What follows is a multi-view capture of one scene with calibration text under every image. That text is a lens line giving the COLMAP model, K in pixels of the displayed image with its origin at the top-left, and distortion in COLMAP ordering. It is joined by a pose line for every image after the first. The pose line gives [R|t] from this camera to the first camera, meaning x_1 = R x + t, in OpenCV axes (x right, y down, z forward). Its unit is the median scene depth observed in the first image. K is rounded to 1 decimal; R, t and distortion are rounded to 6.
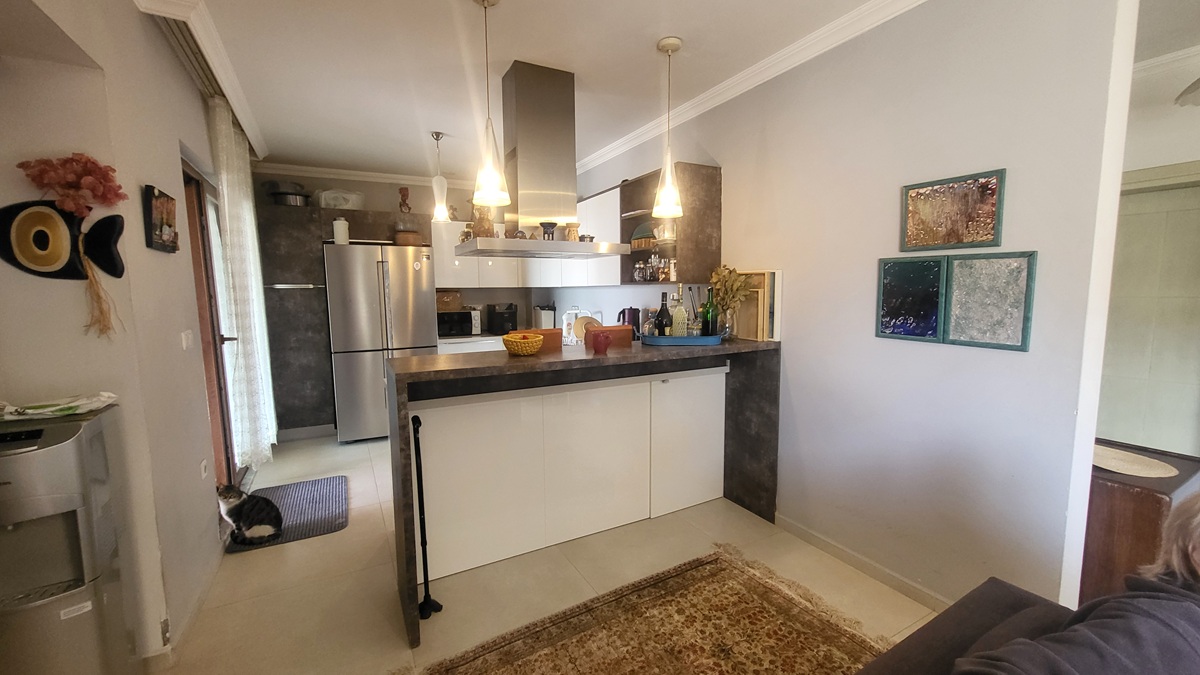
lens RADIAL K [[476.0, 0, 603.1], [0, 476.0, 341.3], [0, 0, 1]] dist [0.001371, -0.000953]
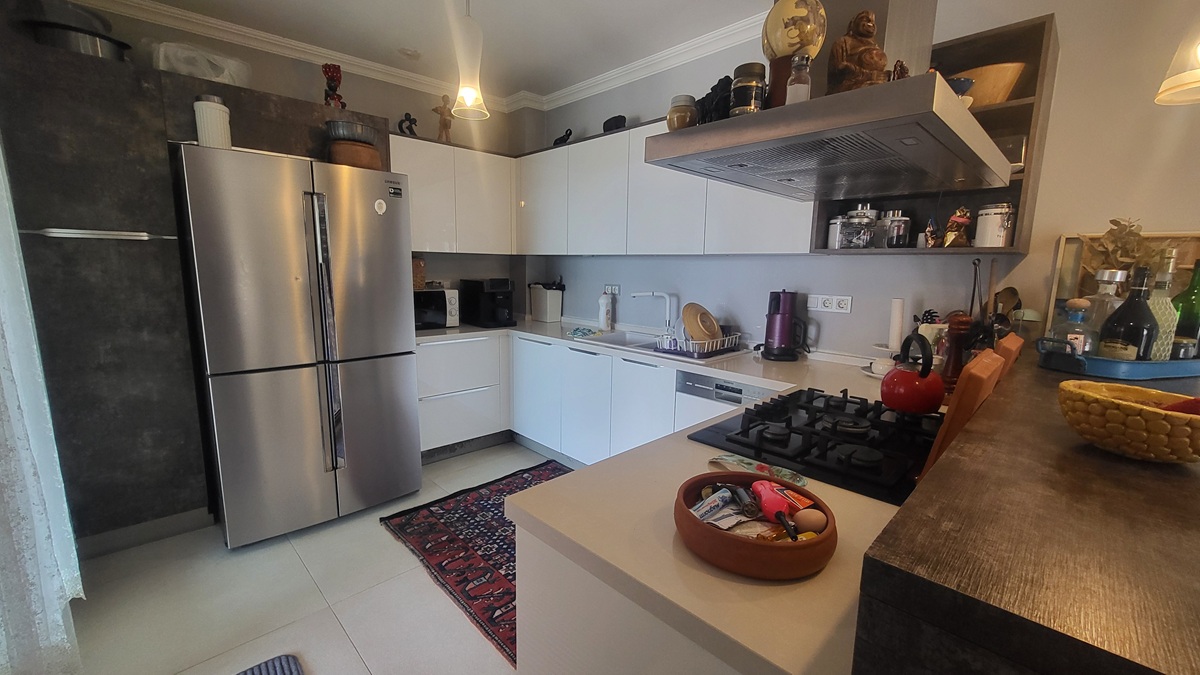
lens RADIAL K [[476.0, 0, 601.3], [0, 476.0, 341.2], [0, 0, 1]] dist [0.001371, -0.000953]
pose [[0.961362, -0.017783, 0.274711, -0.357406], [0.003863, 0.998684, 0.051131, -0.038535], [-0.275259, -0.048094, 0.960166, 0.479484]]
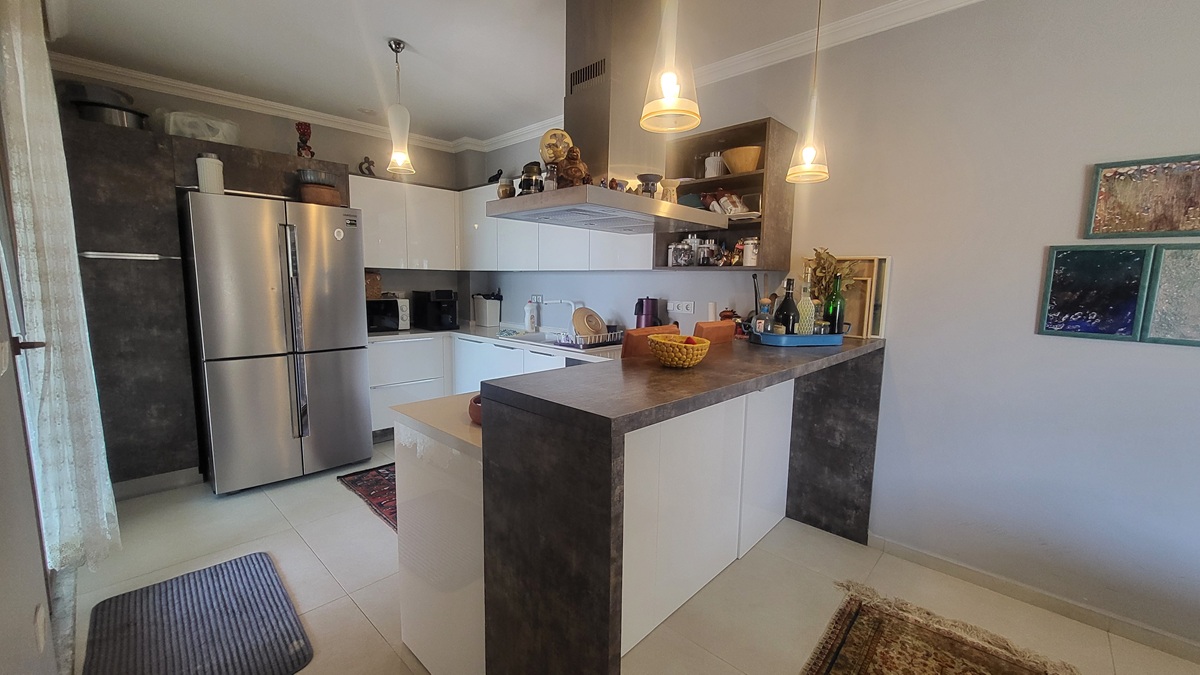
lens RADIAL K [[476.0, 0, 601.8], [0, 476.0, 341.4], [0, 0, 1]] dist [0.001371, -0.000953]
pose [[0.951390, -0.014145, 0.307663, -0.284082], [0.008113, 0.999749, 0.020878, -0.012716], [-0.307881, -0.017367, 0.951266, 0.241153]]
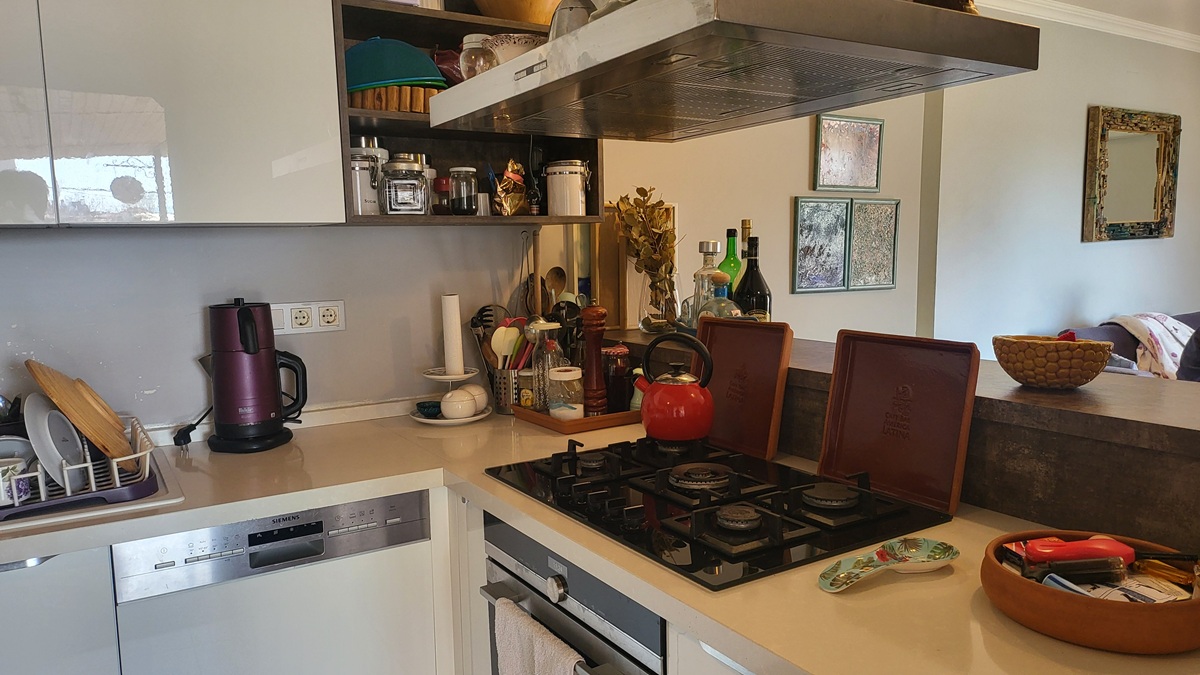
lens RADIAL K [[833.8, 0, 603.0], [0, 833.8, 342.5], [0, 0, 1]] dist [0.041878, -0.008481]
pose [[-0.070969, -0.095636, 0.992883, -0.487966], [0.128327, 0.986246, 0.104170, -0.072977], [-0.989189, 0.134806, -0.057720, 0.841198]]
